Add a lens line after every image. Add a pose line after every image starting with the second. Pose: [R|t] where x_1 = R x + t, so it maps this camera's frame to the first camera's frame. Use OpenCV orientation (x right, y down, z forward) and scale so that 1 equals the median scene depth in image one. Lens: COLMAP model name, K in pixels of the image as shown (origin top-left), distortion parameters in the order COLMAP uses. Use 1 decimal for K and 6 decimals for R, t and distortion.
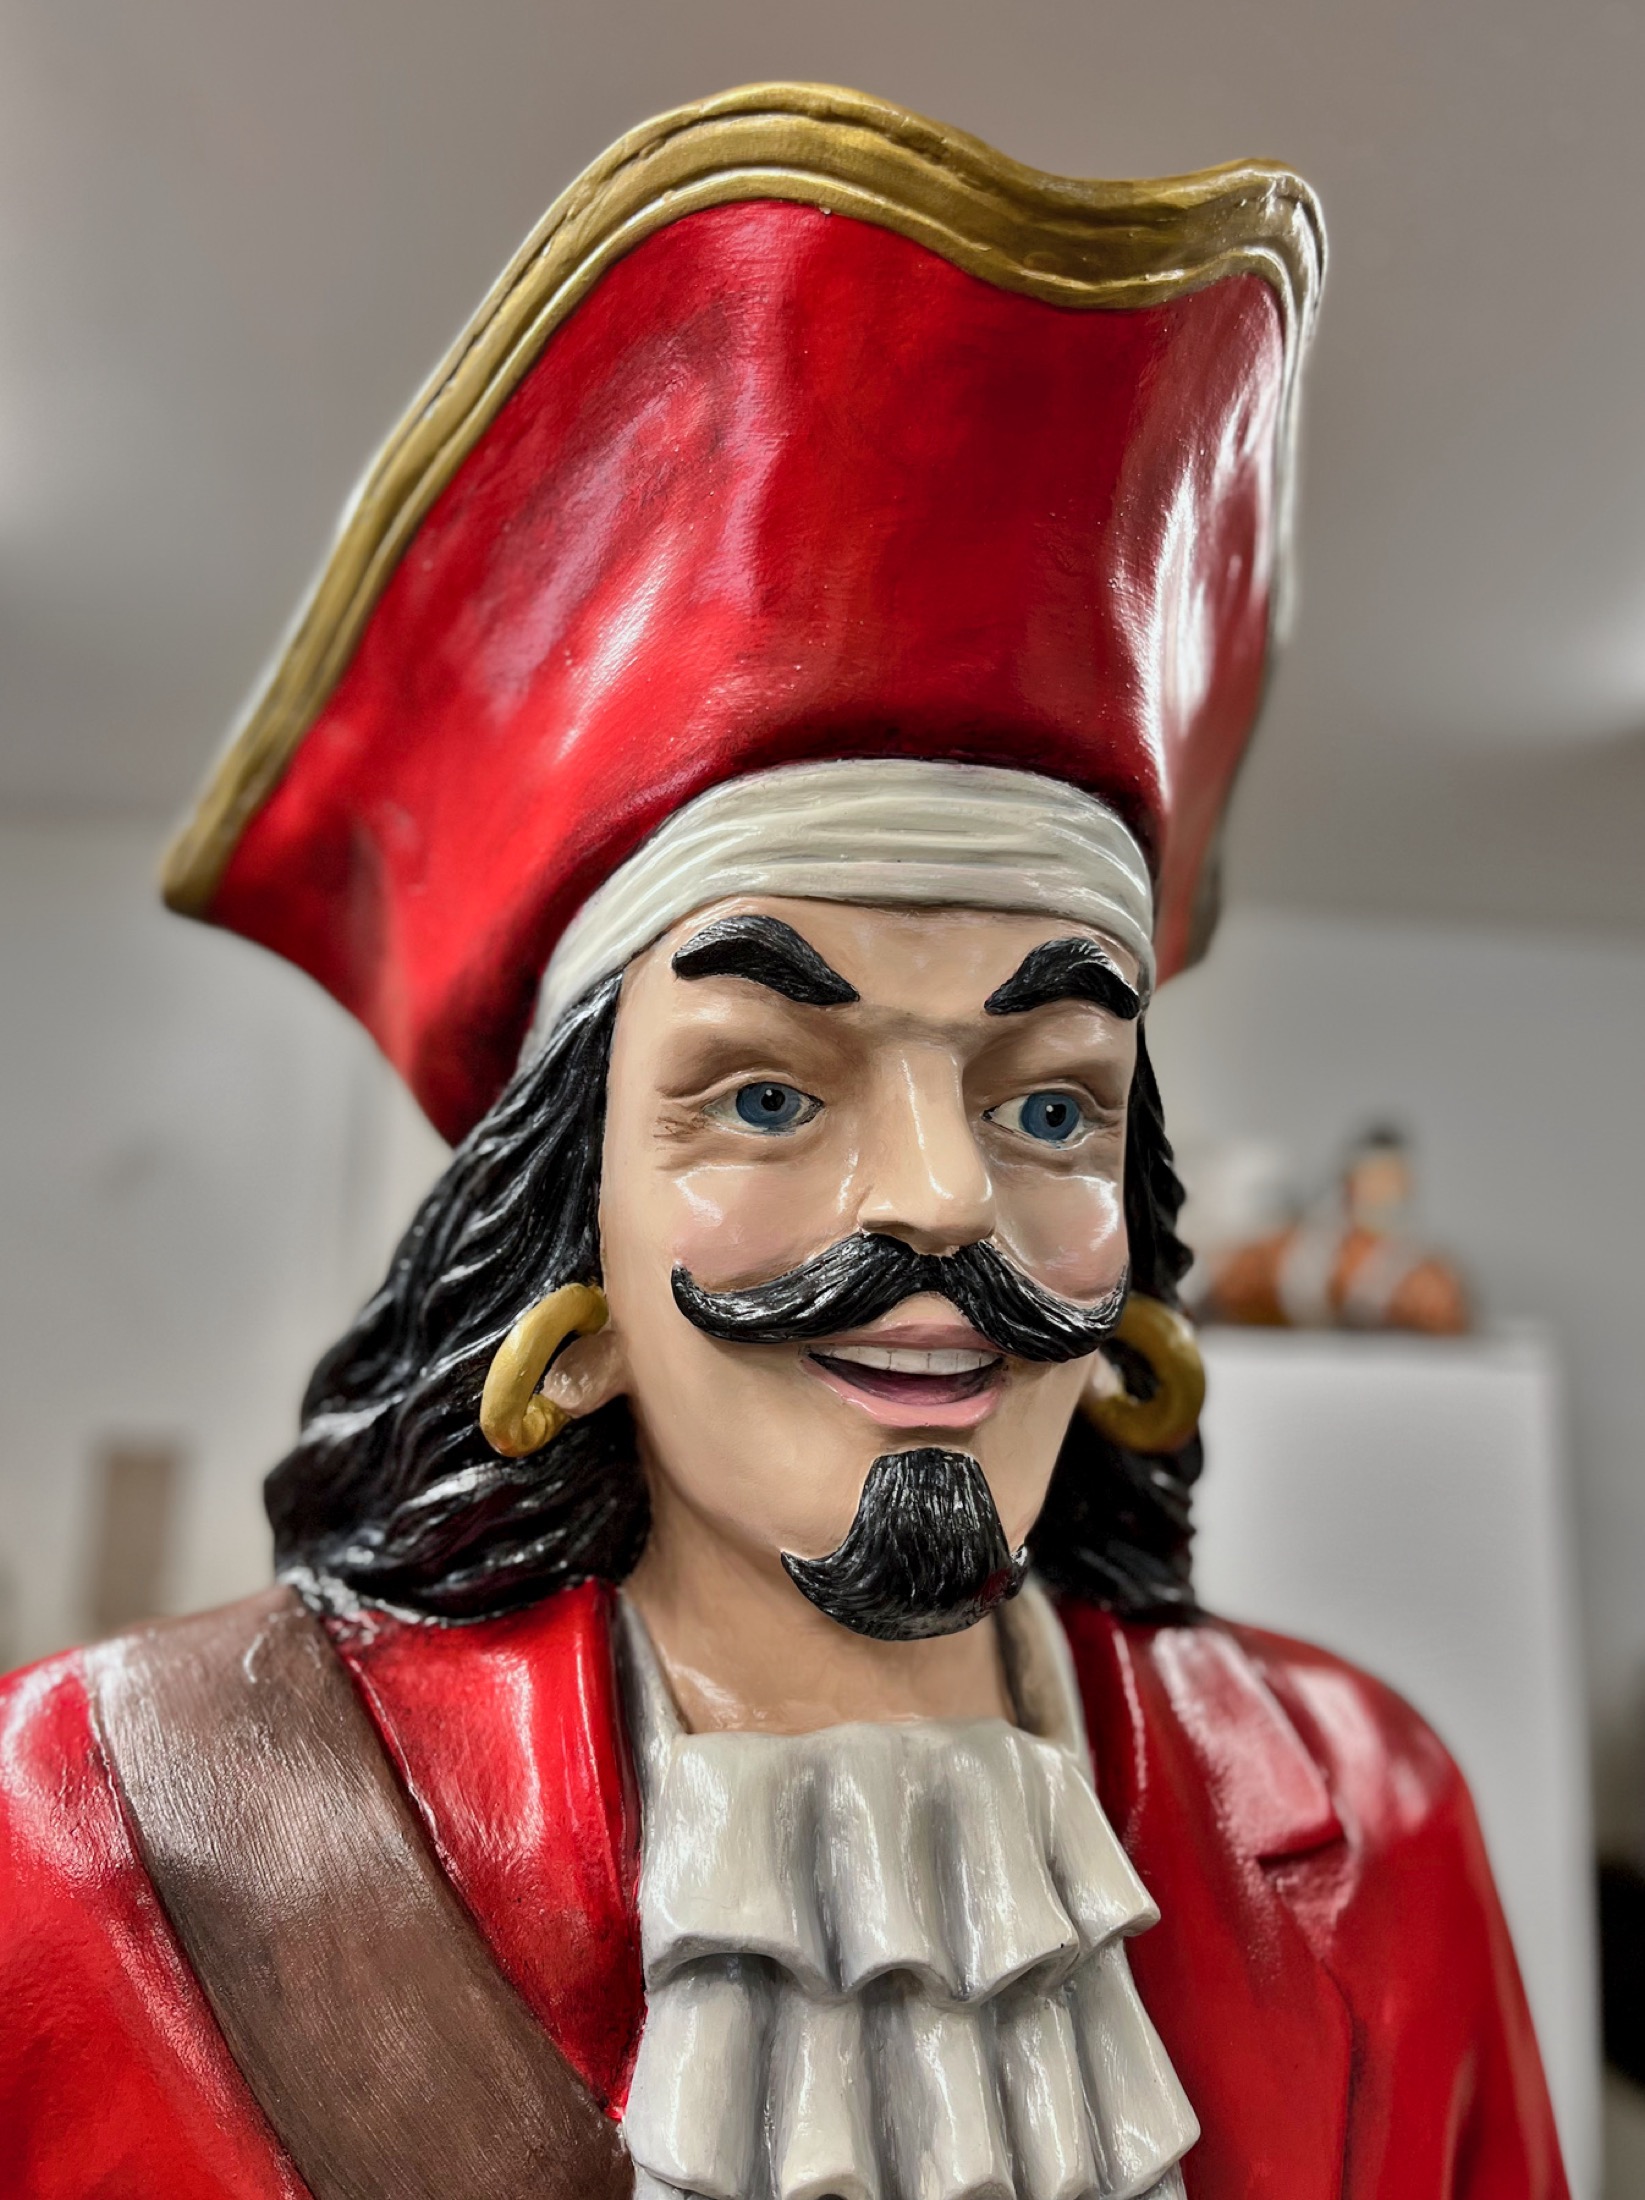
lens RADIAL K [[1663.0, 0, 822.5], [0, 1663.0, 1100.0], [0, 0, 1]] dist [0.002939, 0.001169]
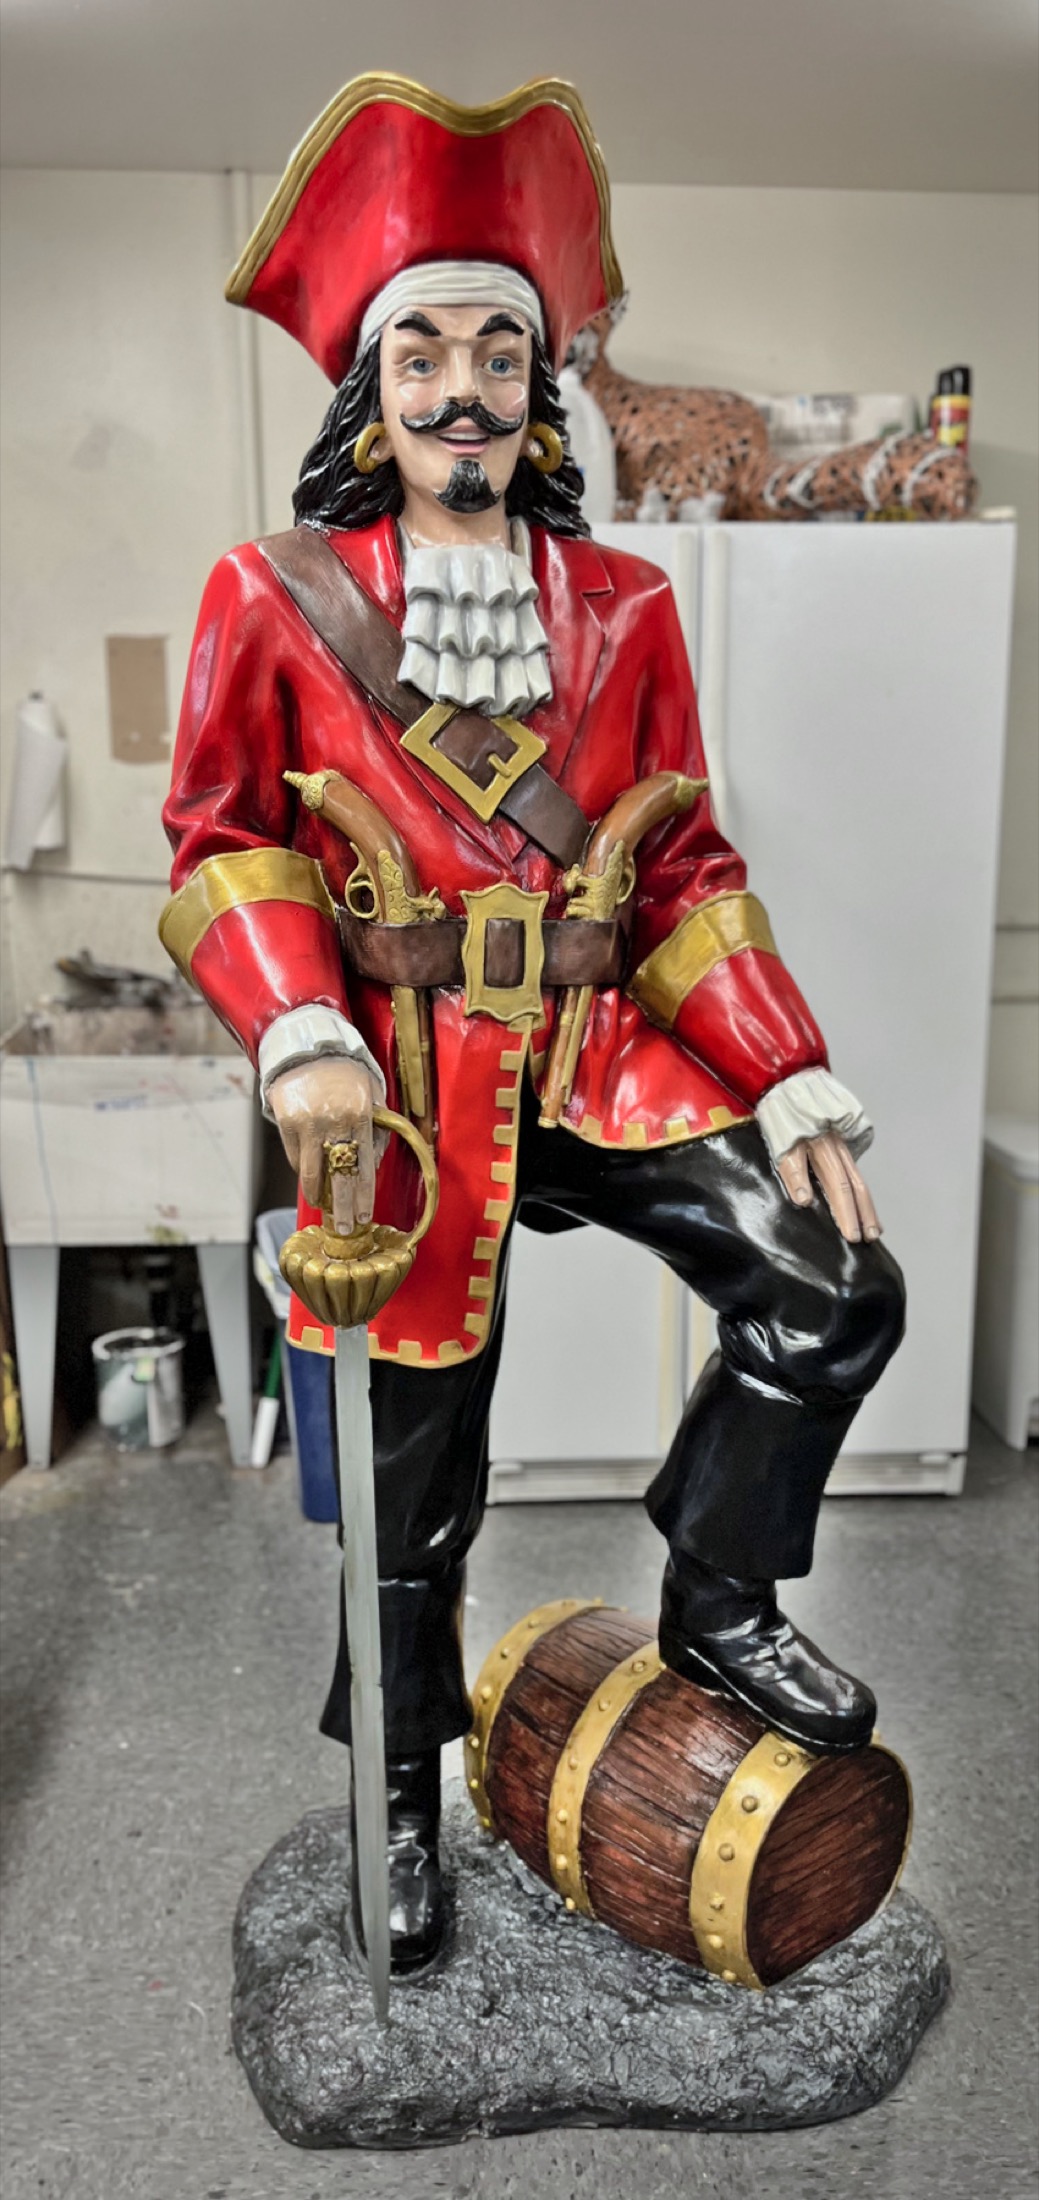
lens RADIAL K [[1850.5, 0, 563.9], [0, 1850.5, 1100.3], [0, 0, 1]] dist [0.058202, 0.002412]
pose [[0.995518, -0.011447, -0.093880, 0.650174], [0.044264, 0.933610, 0.355546, 0.064804], [0.083578, -0.358108, 0.929932, -3.423678]]
